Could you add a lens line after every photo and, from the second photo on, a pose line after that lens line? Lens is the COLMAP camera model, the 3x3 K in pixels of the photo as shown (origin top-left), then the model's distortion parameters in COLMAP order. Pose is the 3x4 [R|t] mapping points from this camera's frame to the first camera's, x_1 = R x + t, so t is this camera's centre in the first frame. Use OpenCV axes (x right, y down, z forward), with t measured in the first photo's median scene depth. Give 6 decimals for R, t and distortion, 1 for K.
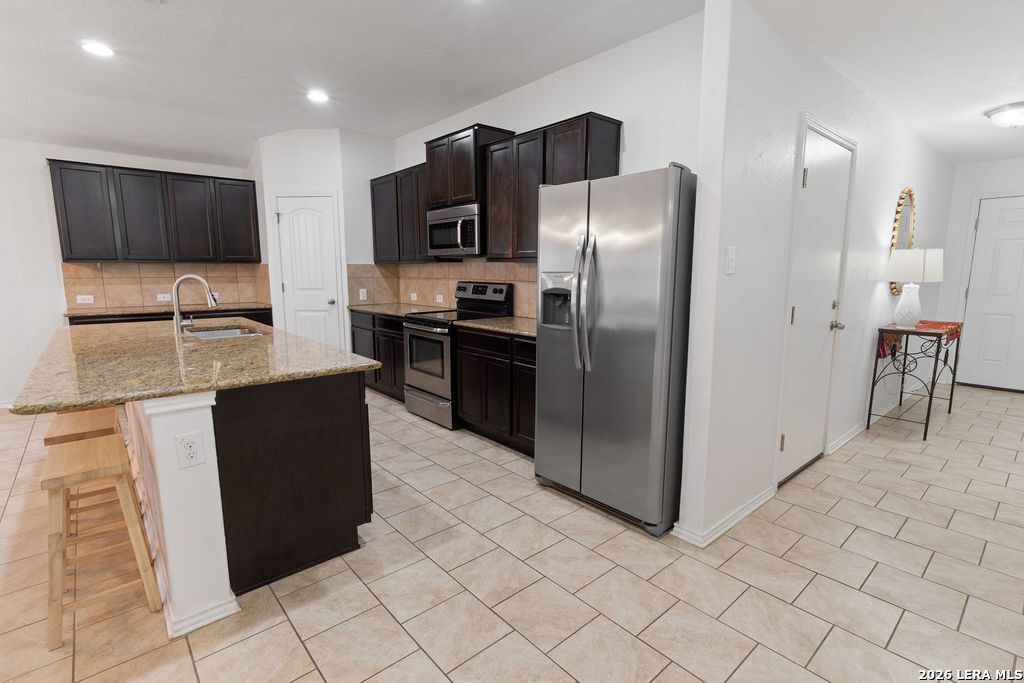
lens RADIAL K [[492.2, 0, 516.9], [0, 492.2, 346.8], [0, 0, 1]] dist [0.010747, -0.003552]
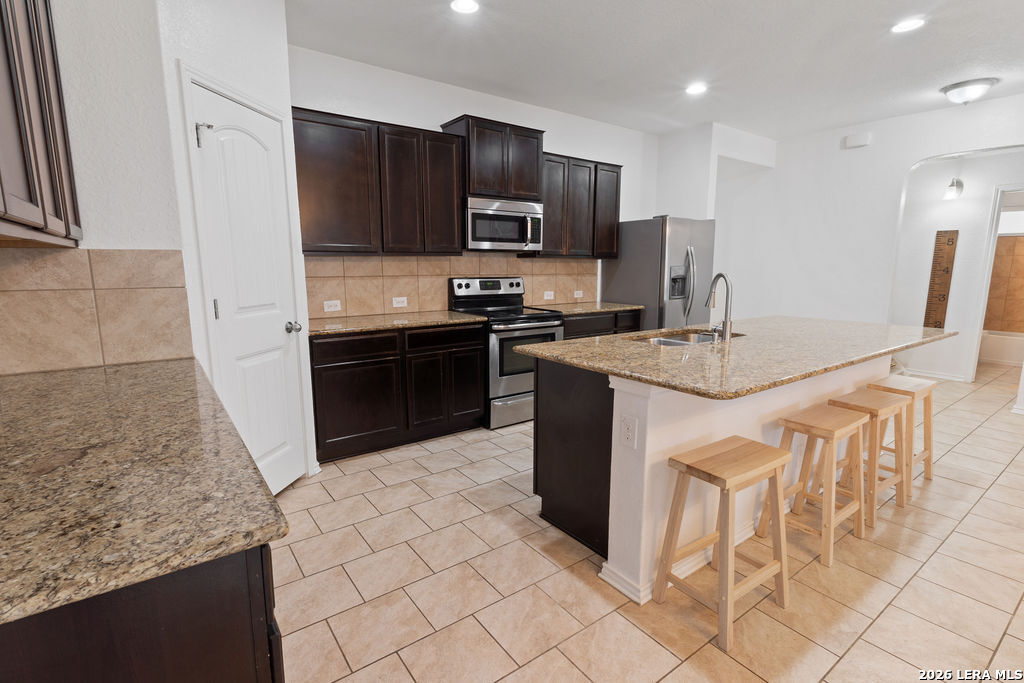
lens RADIAL K [[492.2, 0, 520.0], [0, 492.2, 344.6], [0, 0, 1]] dist [0.010747, -0.003552]
pose [[0.060240, -0.165571, 0.984356, -1.059773], [0.153345, 0.975976, 0.154777, -0.143355], [-0.986335, 0.141623, 0.084182, 0.878696]]
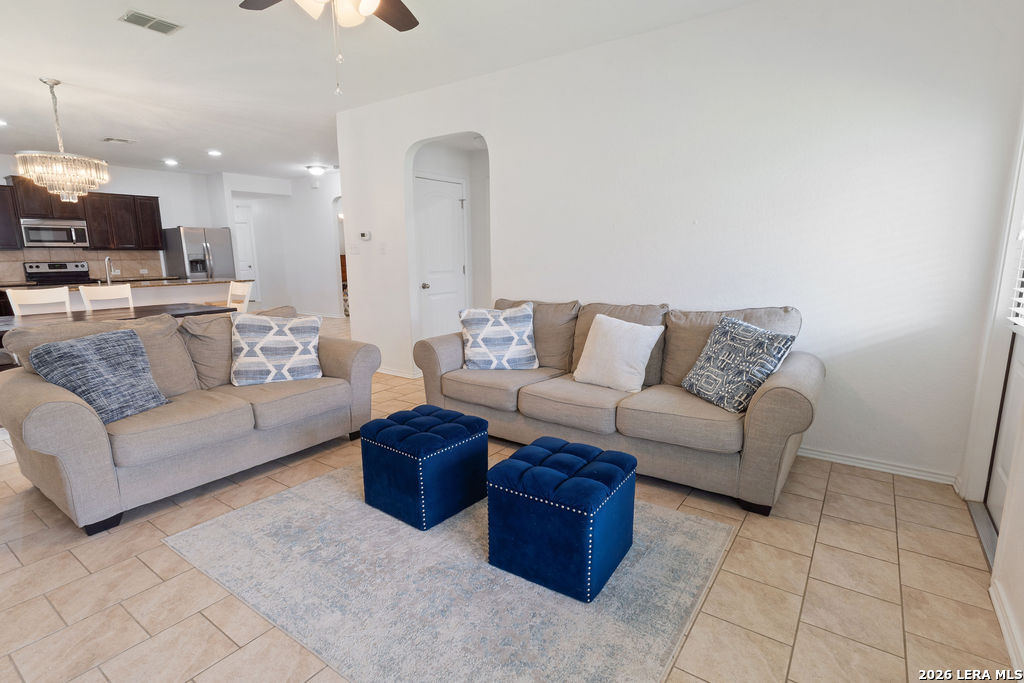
lens RADIAL K [[492.2, 0, 506.9], [0, 492.2, 339.6], [0, 0, 1]] dist [0.010747, -0.003552]
pose [[-0.238658, -0.175308, 0.955149, -2.165437], [0.162617, 0.962468, 0.217283, 0.010265], [-0.957391, 0.207180, -0.201193, -0.106840]]
